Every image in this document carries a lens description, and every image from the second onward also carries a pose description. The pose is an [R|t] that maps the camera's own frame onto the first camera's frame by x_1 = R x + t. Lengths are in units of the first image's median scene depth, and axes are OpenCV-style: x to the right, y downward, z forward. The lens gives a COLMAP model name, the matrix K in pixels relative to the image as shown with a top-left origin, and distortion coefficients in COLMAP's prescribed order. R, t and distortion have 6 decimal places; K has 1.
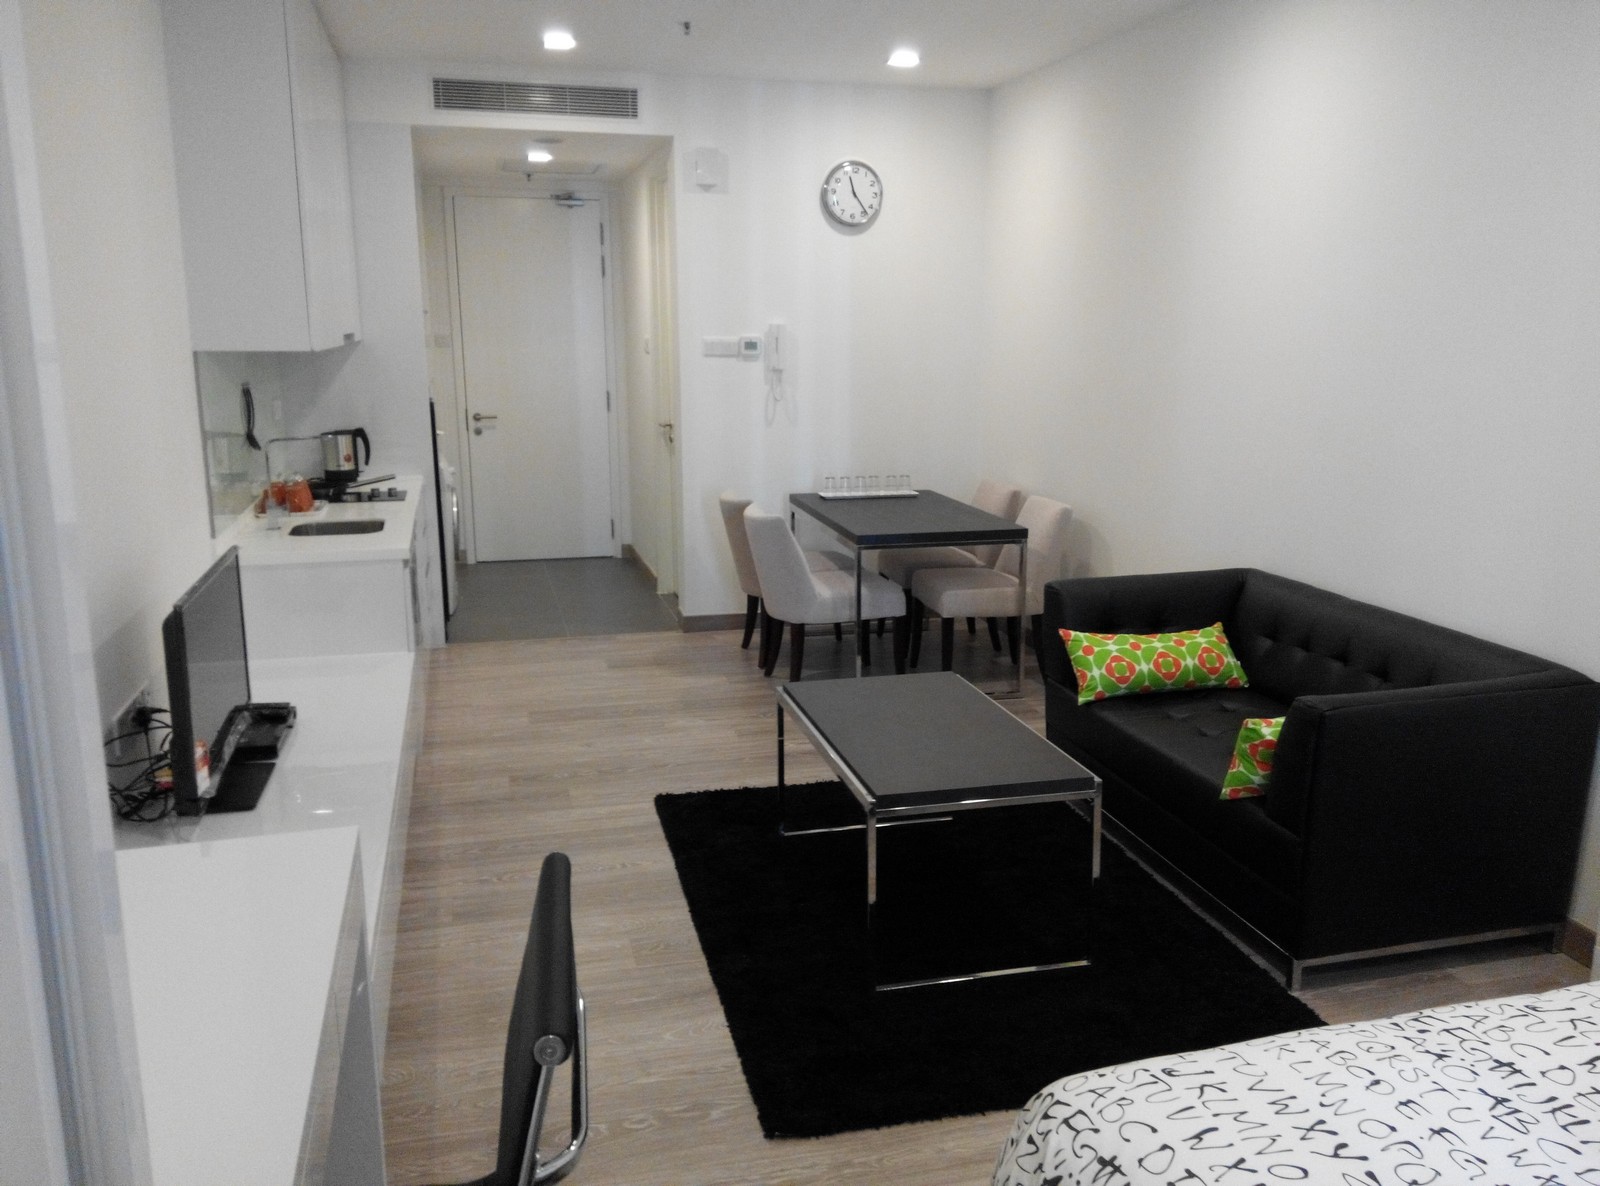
lens RADIAL K [[1286.3, 0, 818.4], [0, 1286.3, 594.5], [0, 0, 1]] dist [0.131799, -0.222443]
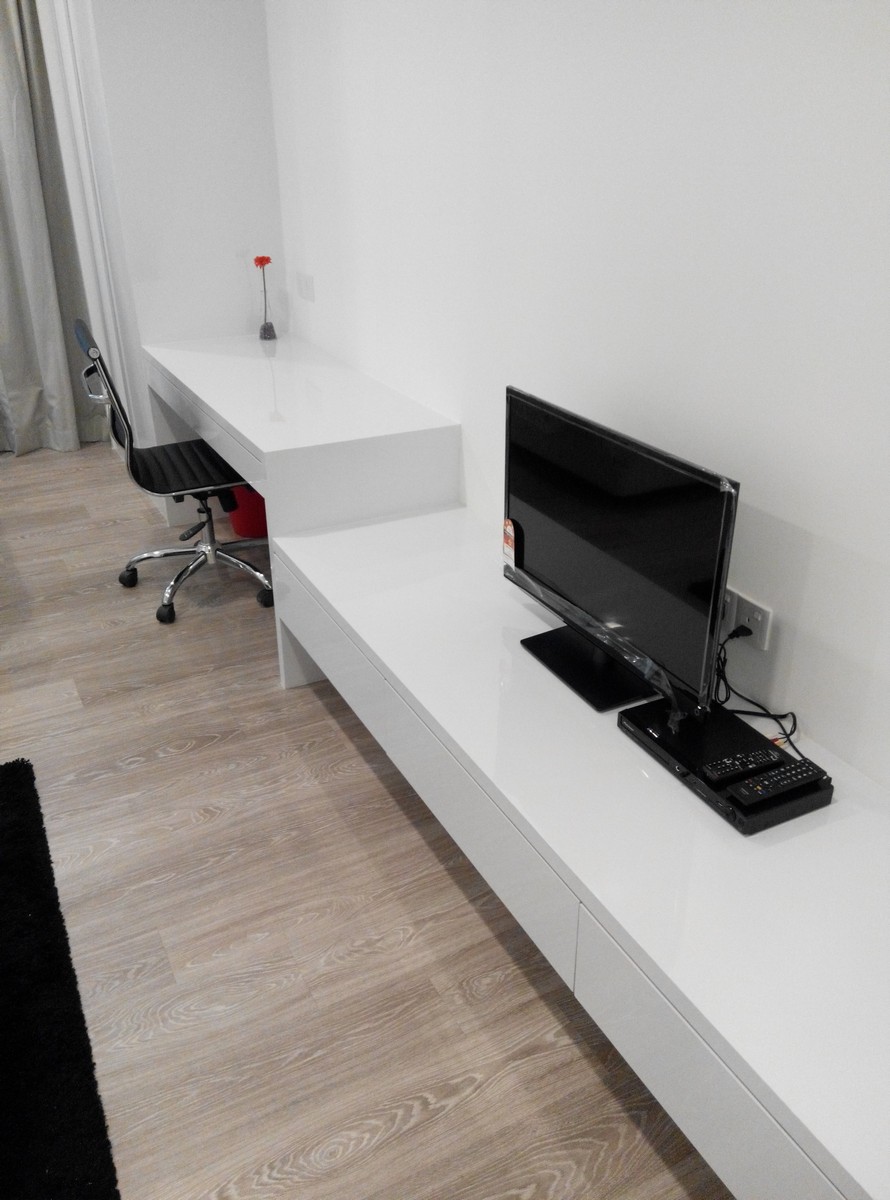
lens RADIAL K [[964.7, 0, 451.9], [0, 964.7, 602.3], [0, 0, 1]] dist [0.131799, -0.222443]
pose [[-0.974805, 0.104208, -0.197221, -0.120606], [-0.043787, 0.777565, 0.627277, -0.155904], [0.218720, 0.620108, -0.753411, 0.756494]]
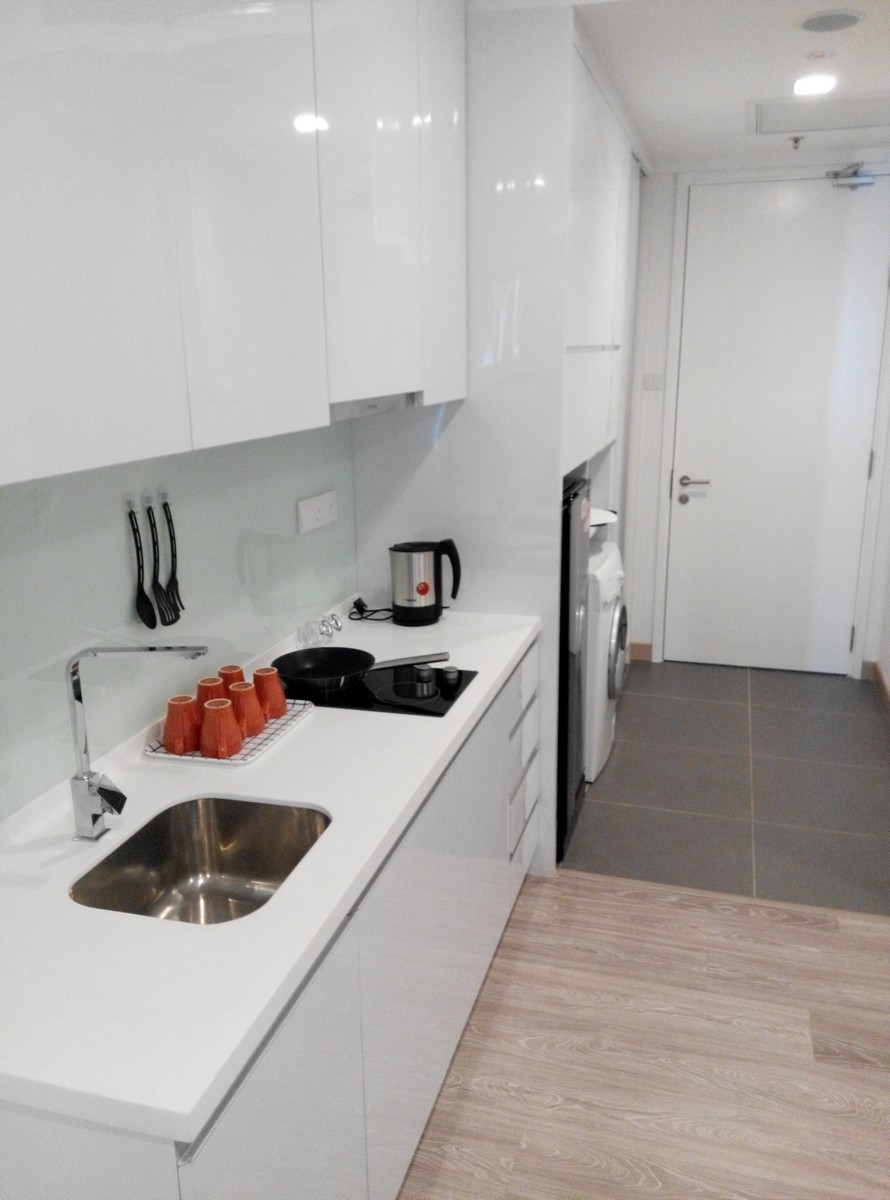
lens RADIAL K [[964.7, 0, 451.9], [0, 964.7, 602.3], [0, 0, 1]] dist [0.131799, -0.222443]
pose [[0.855560, 0.125053, -0.502373, -0.113838], [-0.099582, 0.992019, 0.077346, -0.134111], [0.508036, -0.016147, 0.861184, 0.601505]]
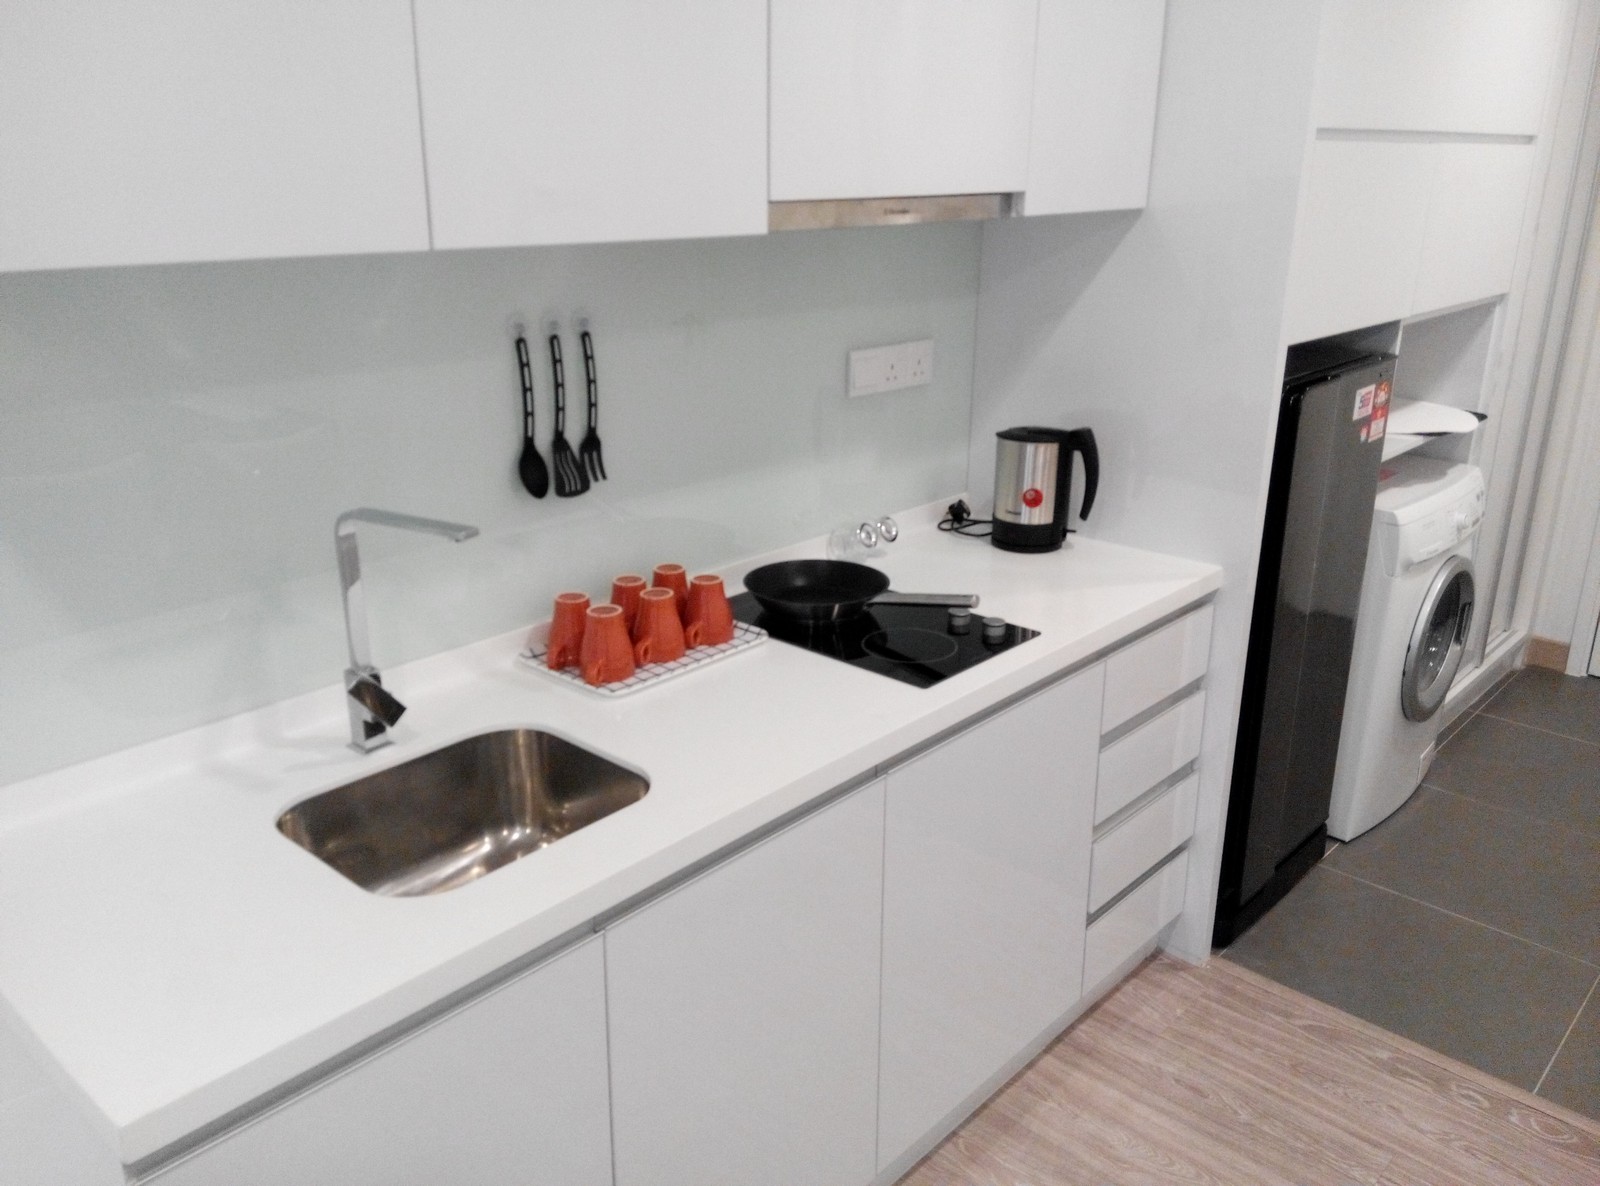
lens RADIAL K [[1284.1, 0, 805.5], [0, 1284.1, 584.6], [0, 0, 1]] dist [0.090120, -0.123875]
pose [[0.535811, 0.273300, -0.798883, -0.061786], [-0.183220, 0.961254, 0.205962, -0.148059], [0.824219, 0.036014, 0.565124, 0.700227]]
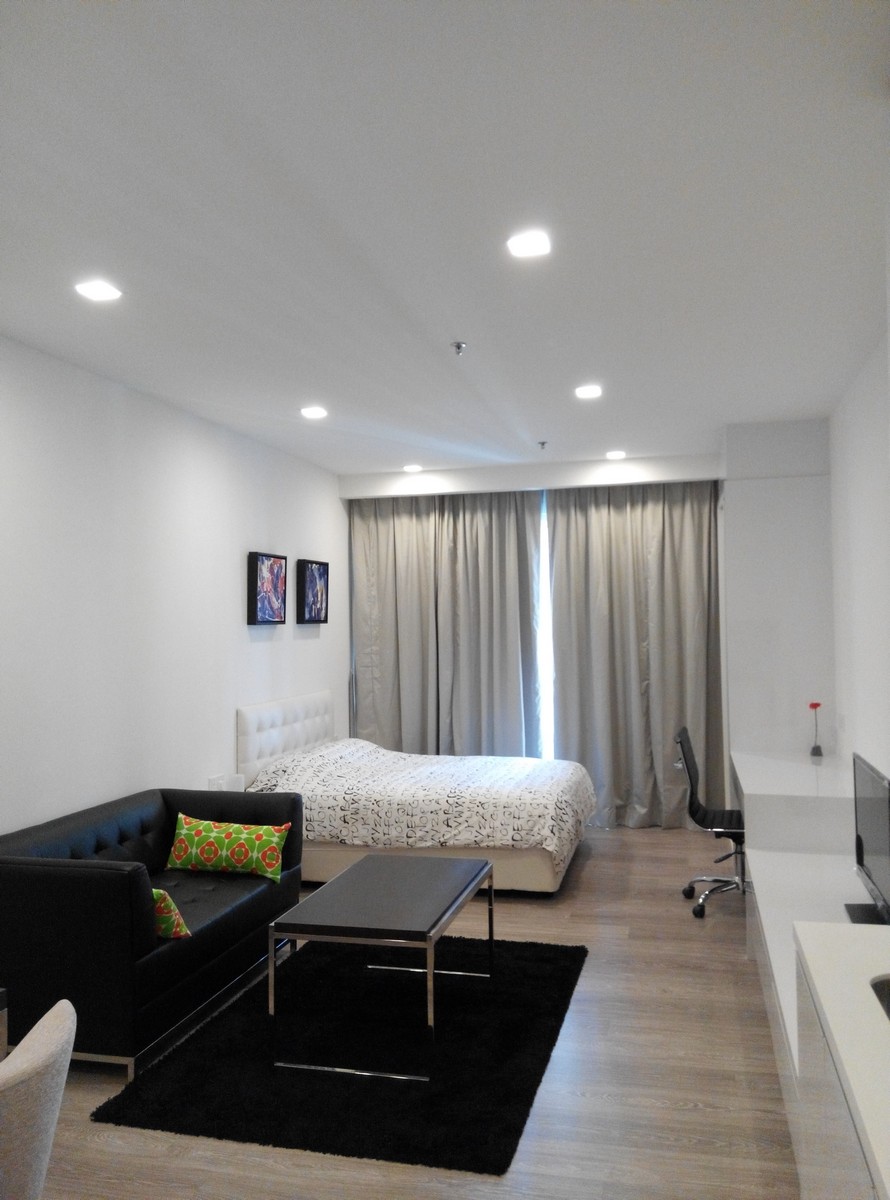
lens RADIAL K [[964.7, 0, 451.9], [0, 964.7, 602.3], [0, 0, 1]] dist [0.131799, -0.222443]
pose [[-0.876457, 0.027667, 0.480685, -0.297967], [0.120529, 0.979168, 0.163408, -0.222620], [-0.466151, 0.201156, -0.861534, 1.083334]]
